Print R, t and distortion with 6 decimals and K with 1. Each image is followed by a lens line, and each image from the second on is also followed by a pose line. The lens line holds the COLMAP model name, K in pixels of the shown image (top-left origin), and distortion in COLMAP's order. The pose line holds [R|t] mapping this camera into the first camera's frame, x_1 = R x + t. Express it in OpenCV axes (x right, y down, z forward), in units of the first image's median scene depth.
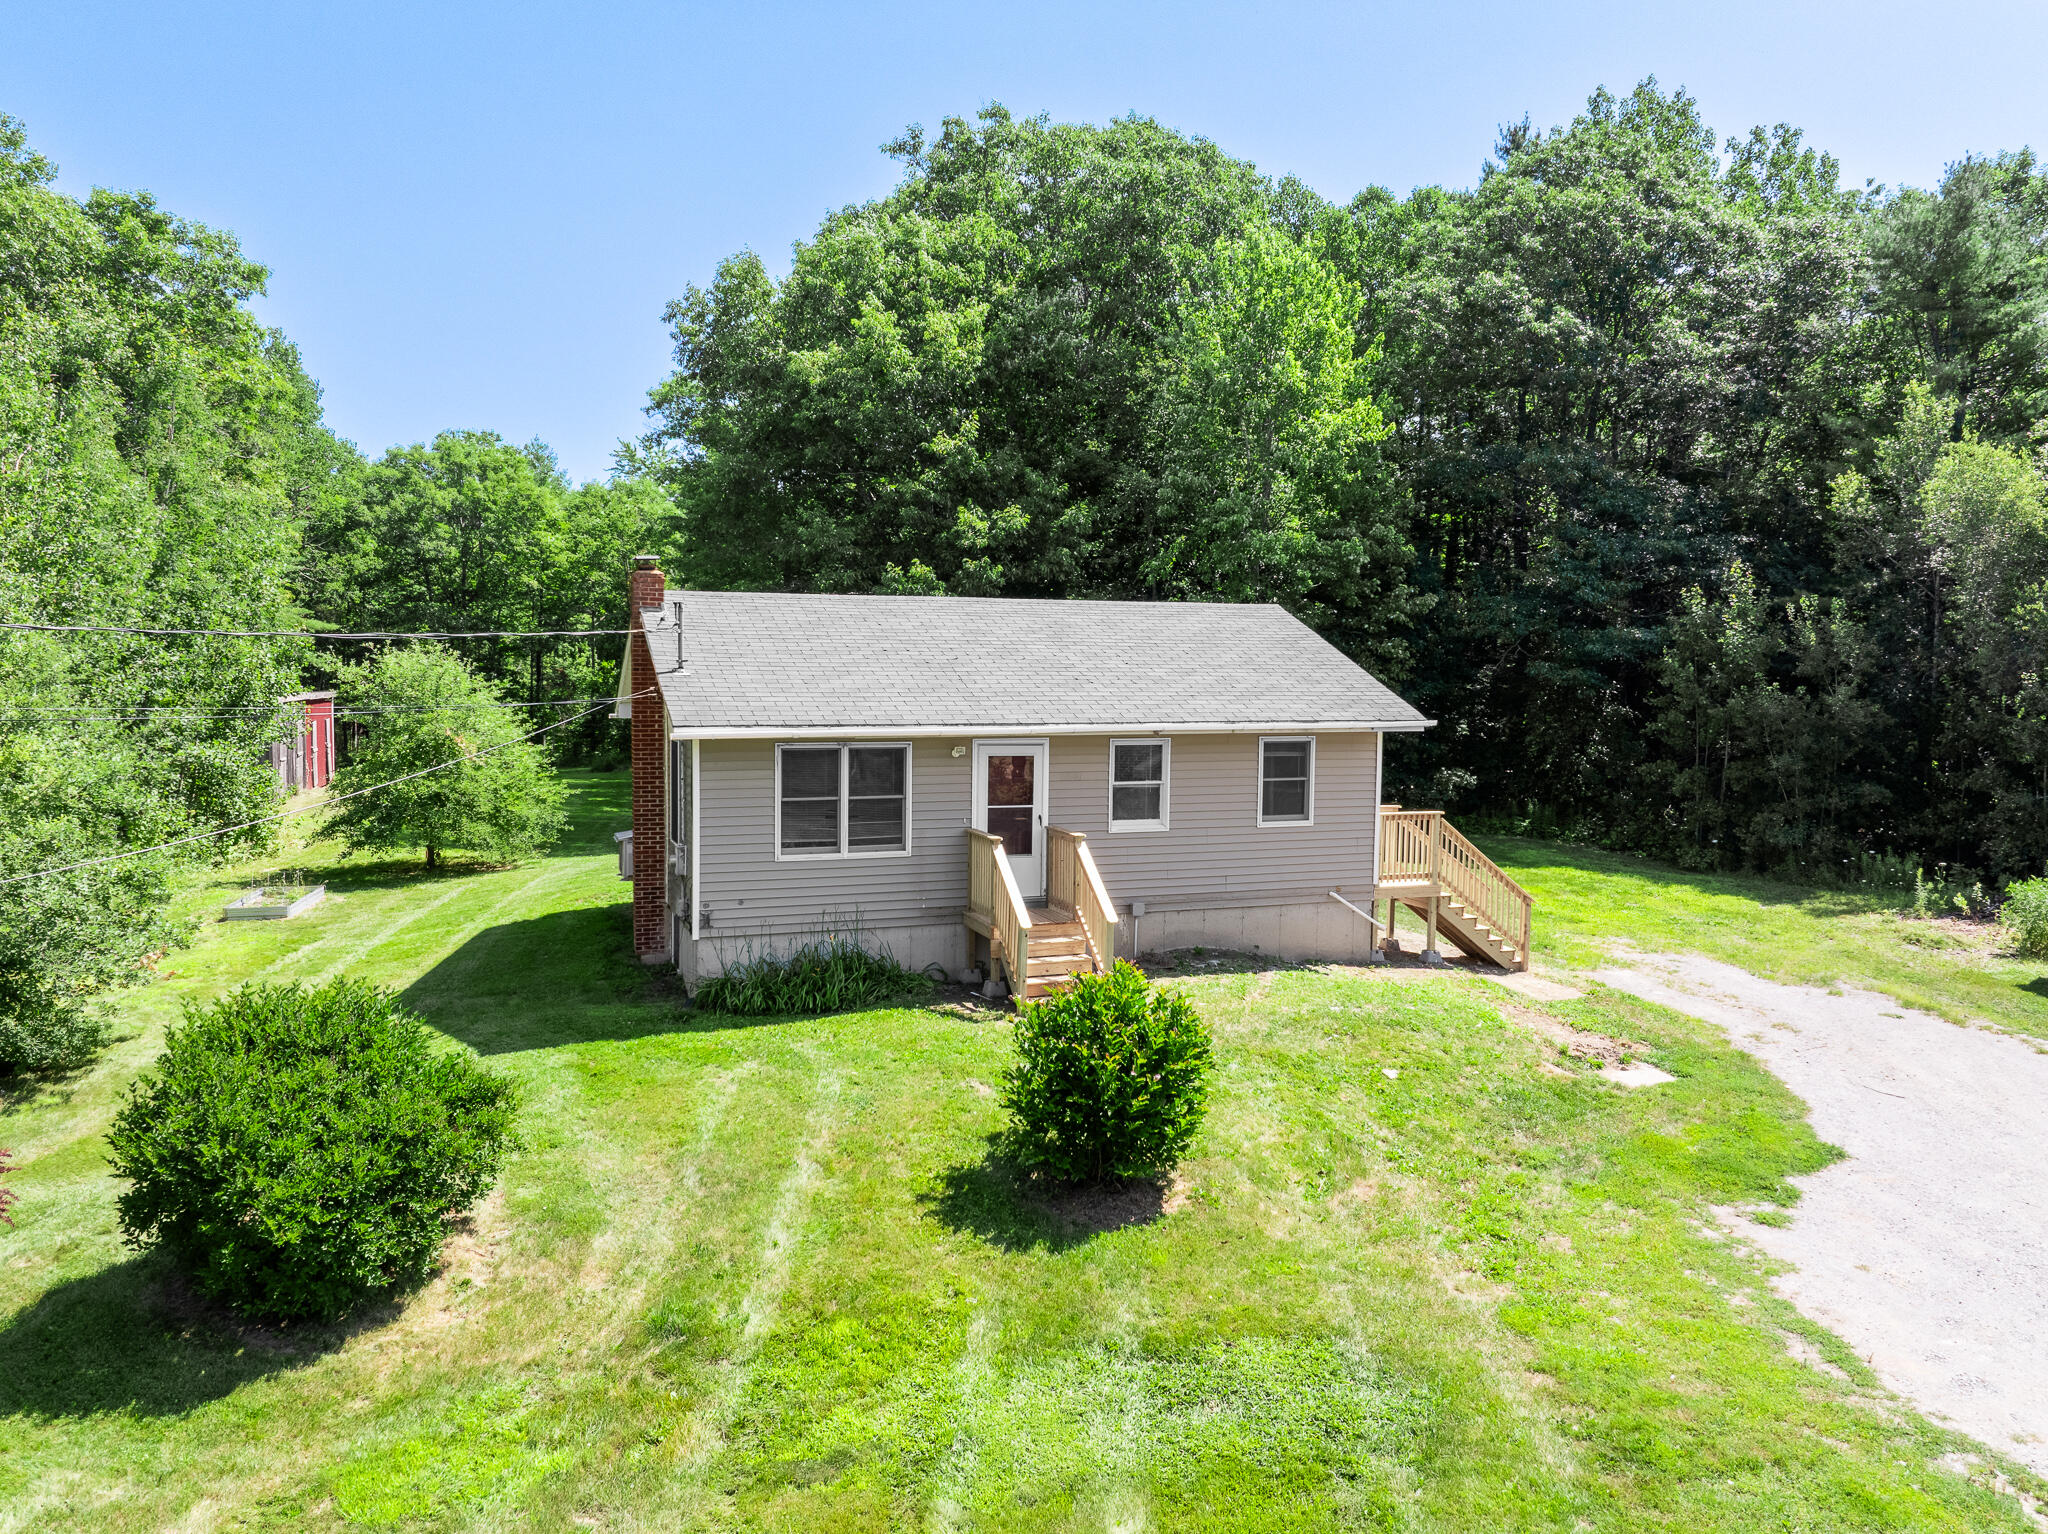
lens RADIAL K [[1455.1, 0, 1018.5], [0, 1455.1, 848.1], [0, 0, 1]] dist [0.005674, -0.106781]
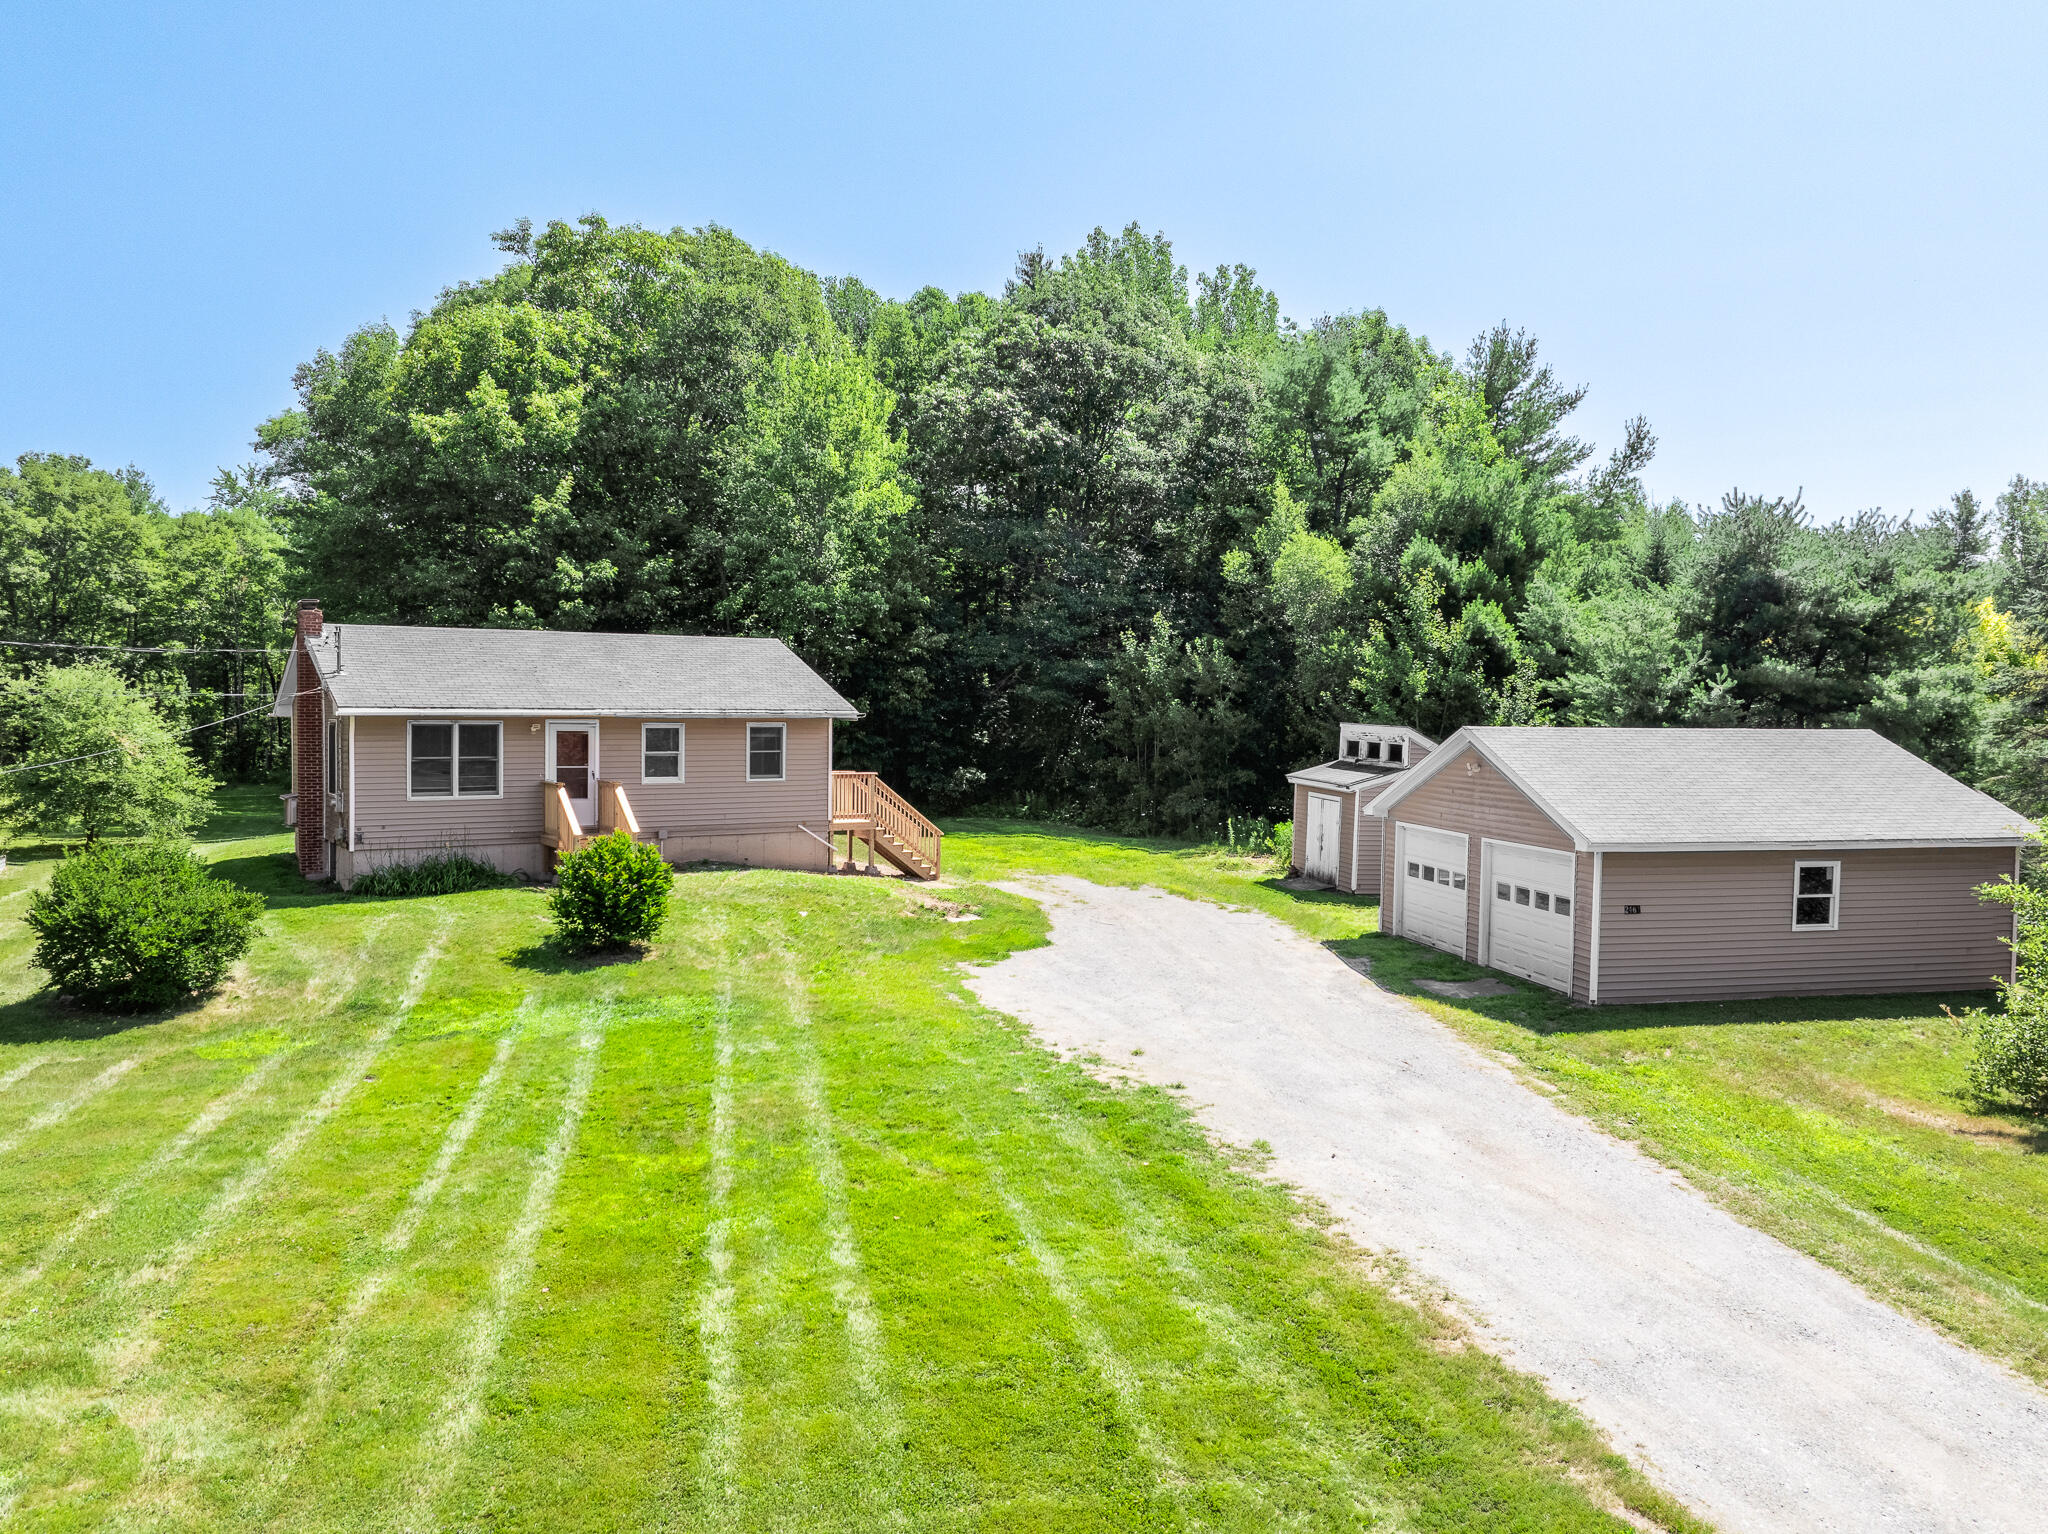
lens RADIAL K [[1428.3, 0, 1024.0], [0, 1428.3, 767.0], [0, 0, 1]] dist [0.005080, -0.067421]
pose [[0.966259, -0.009457, 0.257400, 0.042617], [0.029308, 0.996872, -0.073397, 0.061568], [-0.255901, 0.078464, 0.963513, -0.359130]]
